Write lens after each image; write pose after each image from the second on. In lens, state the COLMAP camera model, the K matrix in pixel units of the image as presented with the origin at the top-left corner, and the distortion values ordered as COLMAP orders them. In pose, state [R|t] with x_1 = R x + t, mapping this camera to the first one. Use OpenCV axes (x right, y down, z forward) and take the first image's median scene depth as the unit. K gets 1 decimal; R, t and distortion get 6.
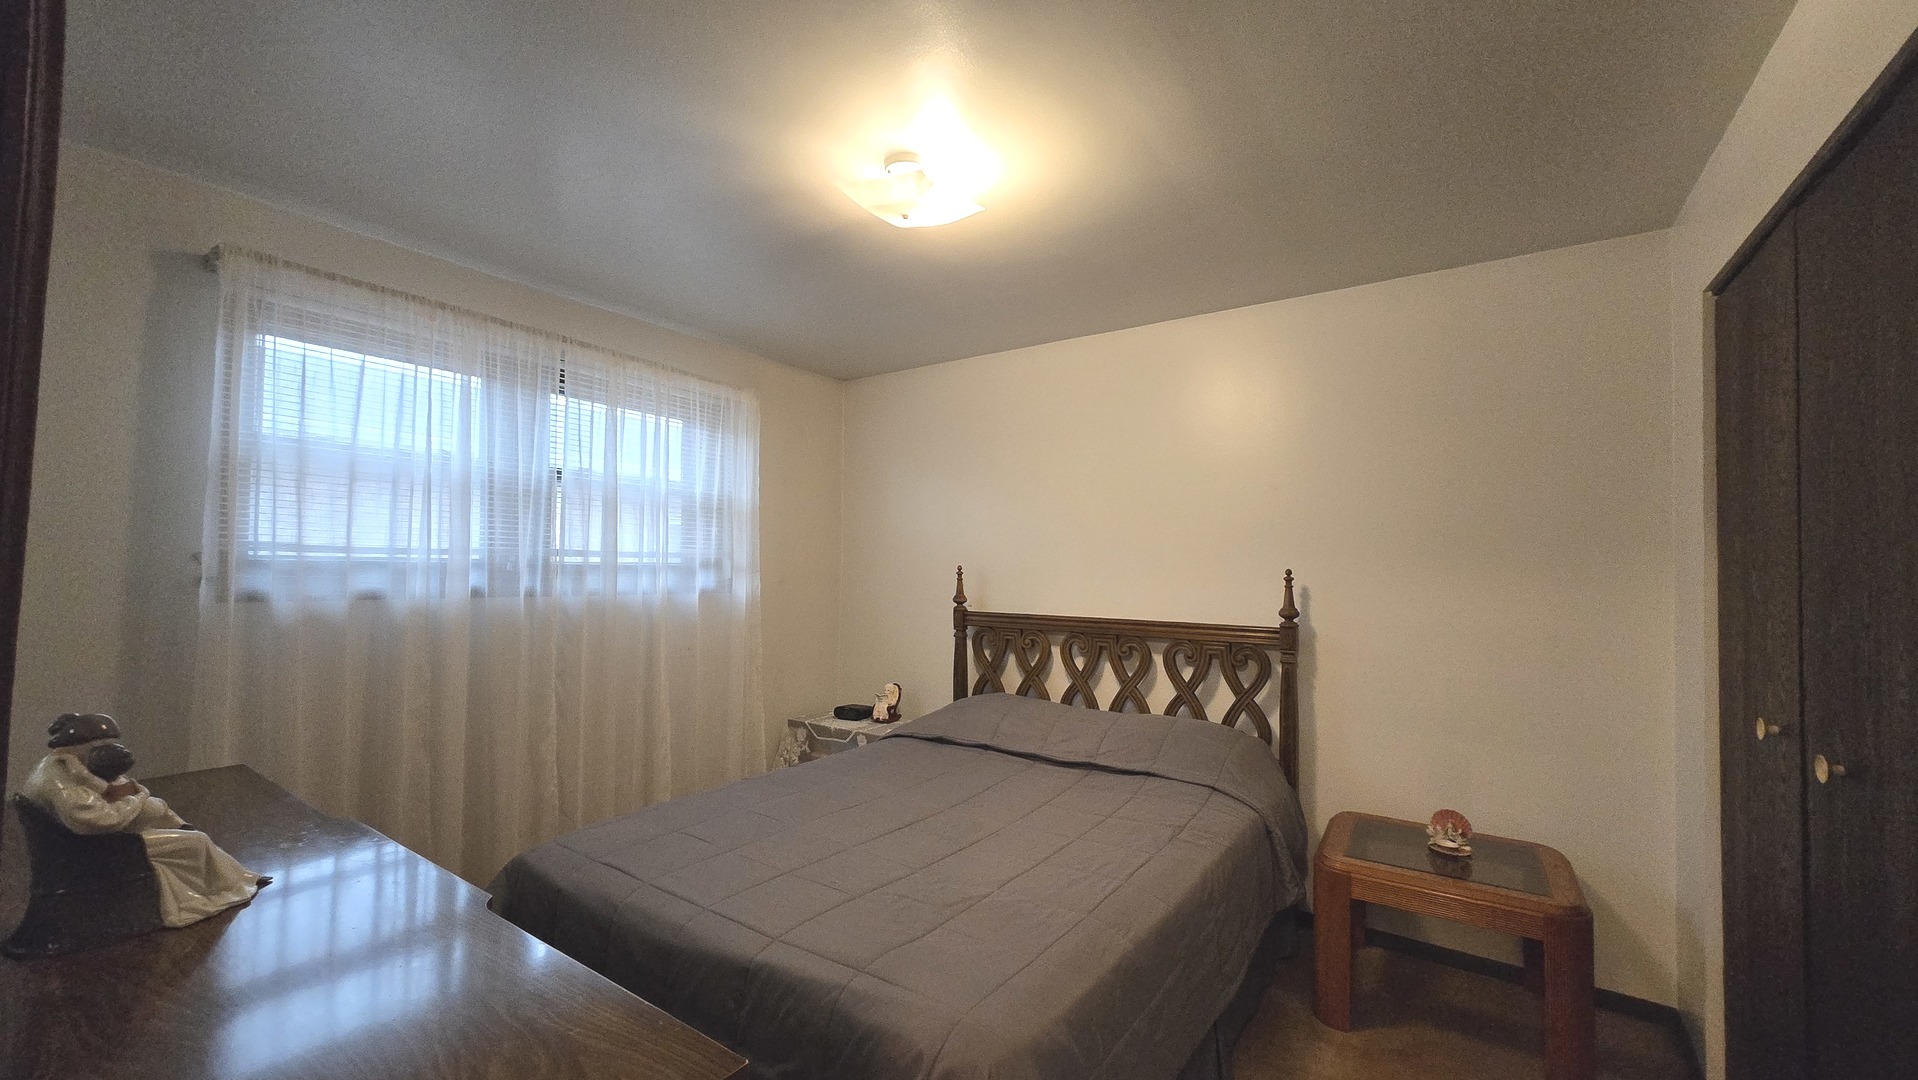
lens RADIAL K [[754.2, 0, 951.1], [0, 754.2, 551.9], [0, 0, 1]] dist [0.002990, 0.000488]
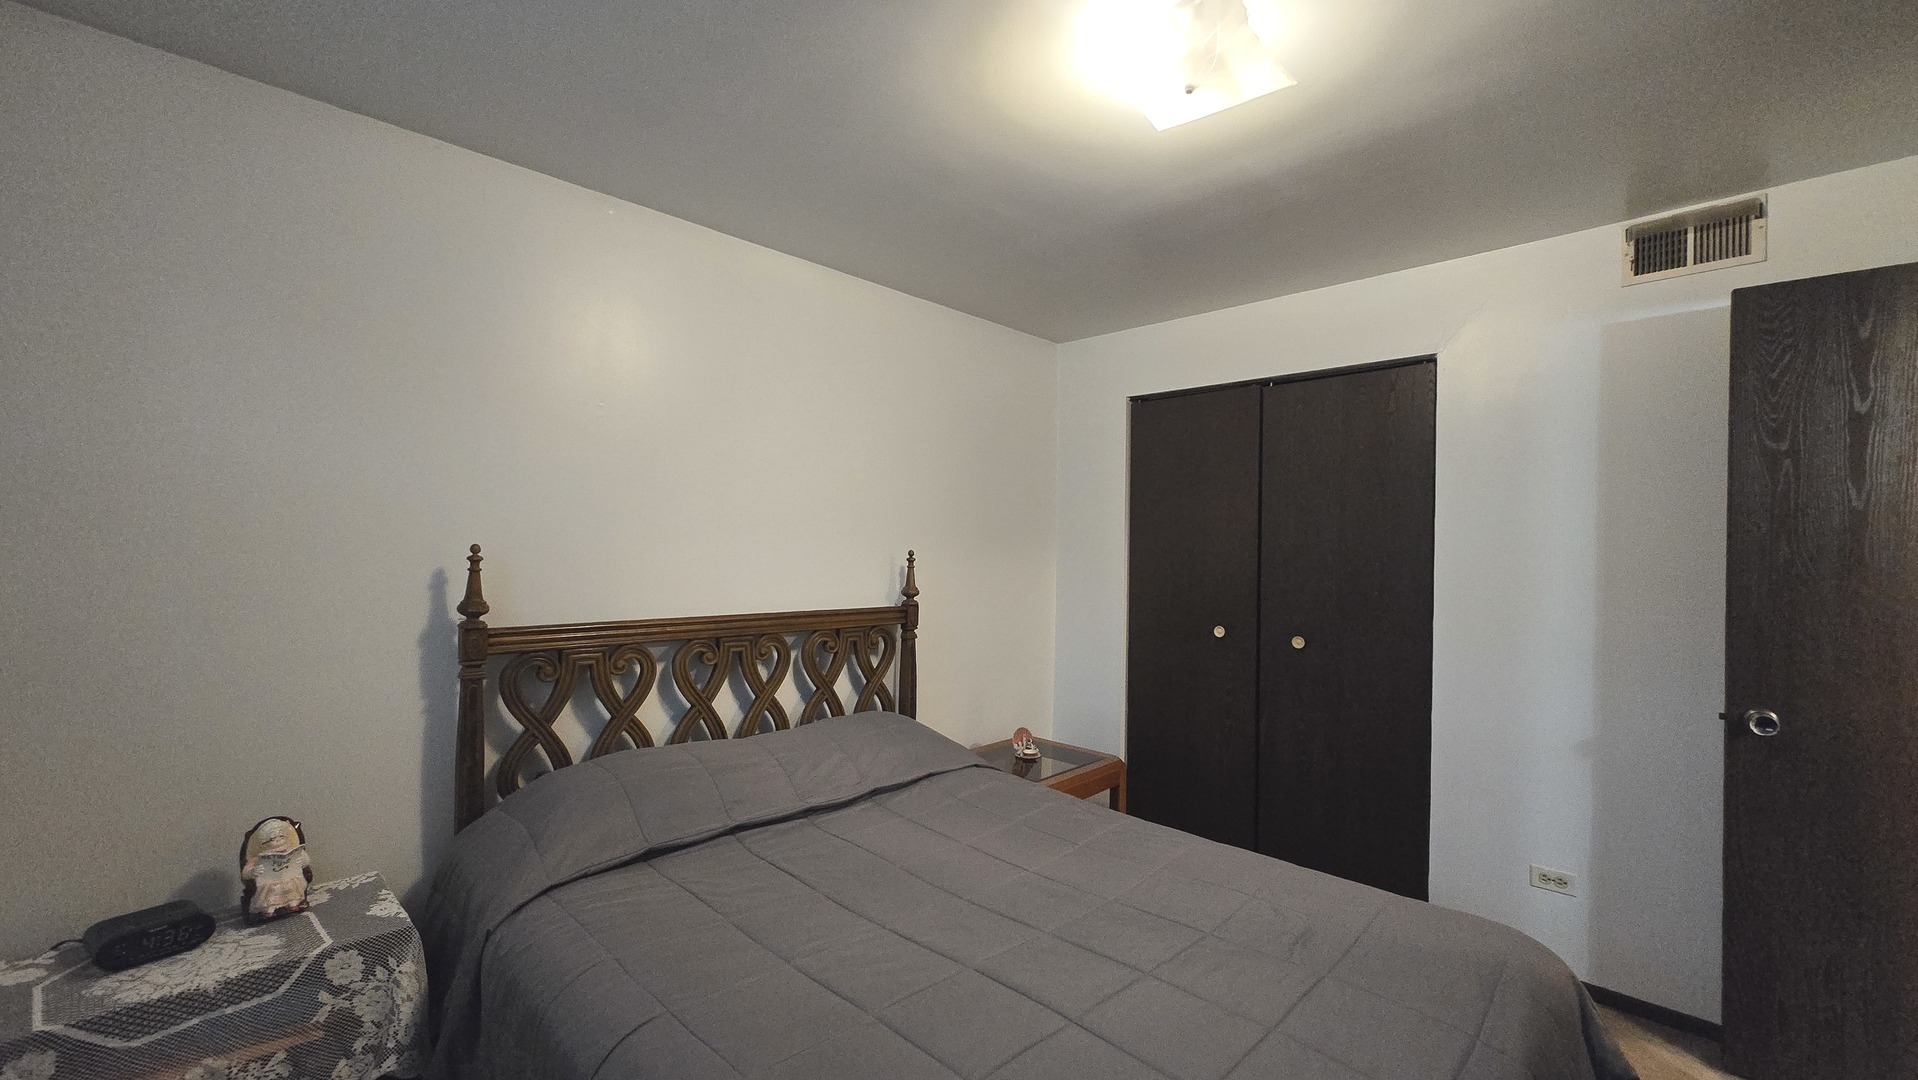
lens RADIAL K [[754.2, 0, 951.1], [0, 754.2, 551.9], [0, 0, 1]] dist [0.002990, 0.000488]
pose [[0.168933, -0.003759, 0.985620, -0.534472], [-0.026535, 0.999613, 0.008360, 0.012360], [-0.985270, -0.027565, 0.168768, 0.691539]]
